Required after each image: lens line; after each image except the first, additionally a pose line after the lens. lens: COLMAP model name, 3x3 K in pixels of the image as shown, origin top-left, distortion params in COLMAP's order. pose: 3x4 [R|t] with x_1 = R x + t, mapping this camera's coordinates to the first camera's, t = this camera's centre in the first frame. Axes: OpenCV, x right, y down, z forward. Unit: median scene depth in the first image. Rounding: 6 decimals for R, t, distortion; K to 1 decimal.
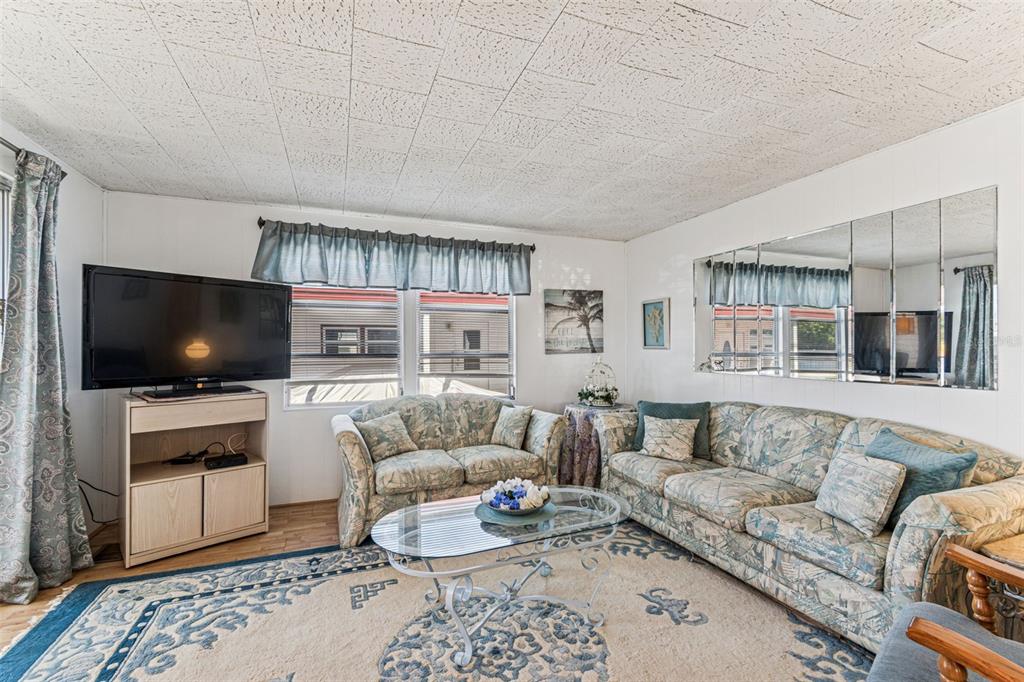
lens RADIAL K [[459.8, 0, 508.8], [0, 459.8, 344.8], [0, 0, 1]] dist [0.006842, -0.002296]
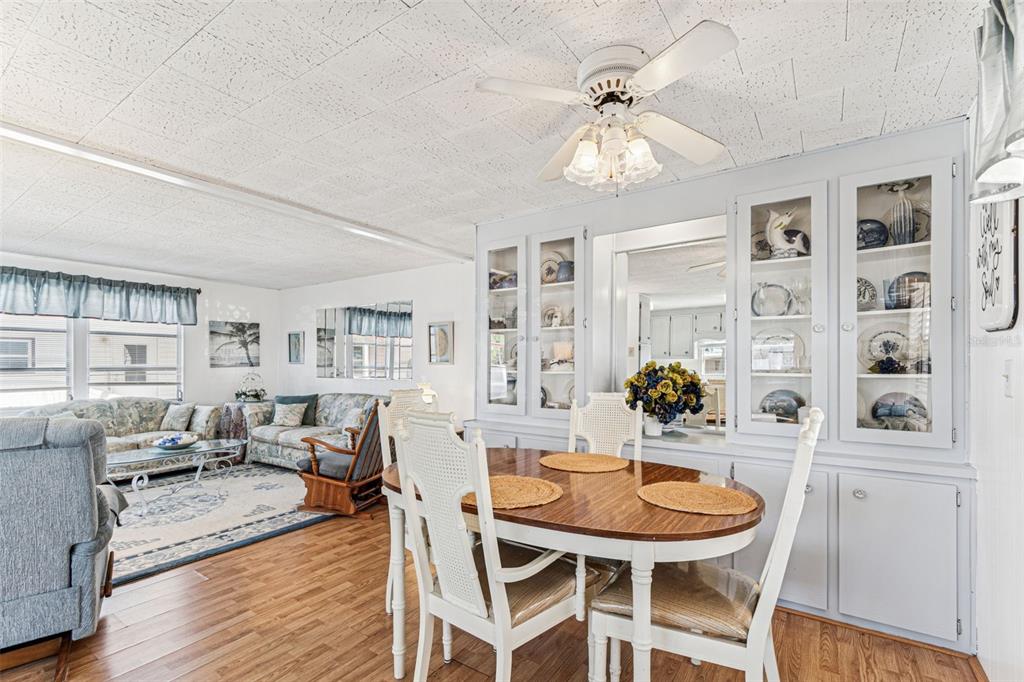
lens RADIAL K [[459.8, 0, 514.1], [0, 459.8, 362.1], [0, 0, 1]] dist [0.006842, -0.002296]
pose [[0.818127, 0.002467, 0.575033, 0.036112], [-0.004395, 0.999988, 0.001963, -0.003950], [-0.575021, -0.004133, 0.818128, -0.797967]]
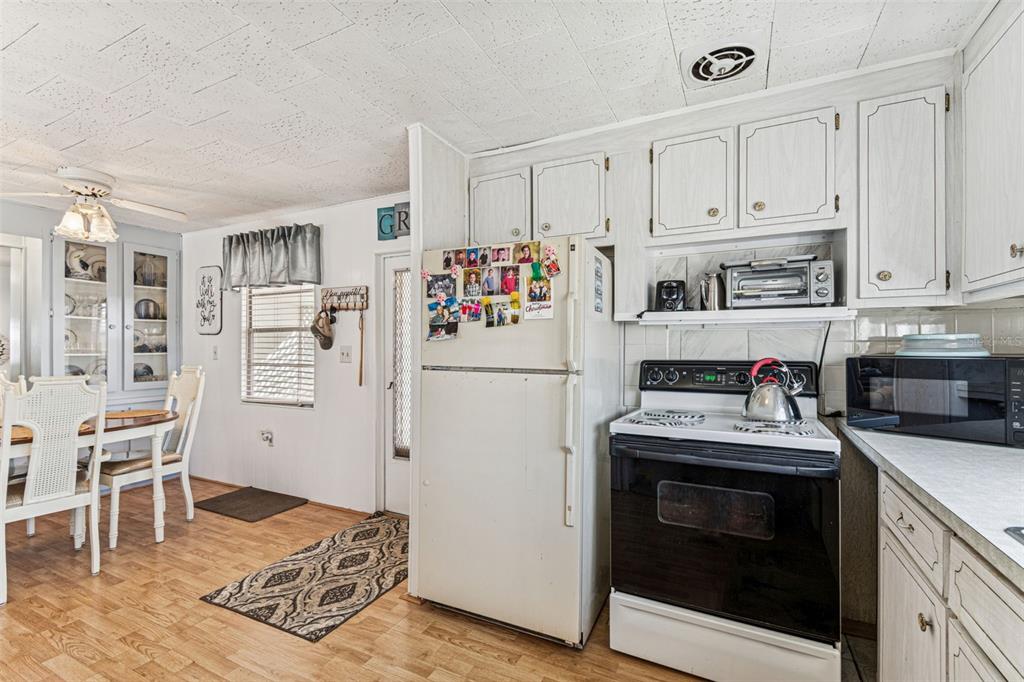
lens RADIAL K [[459.8, 0, 512.9], [0, 459.8, 343.1], [0, 0, 1]] dist [0.006842, -0.002296]
pose [[-0.669446, 0.006649, 0.742831, -0.684491], [-0.003593, 0.999919, -0.012189, -0.003430], [-0.742852, -0.010829, -0.669368, -0.494507]]
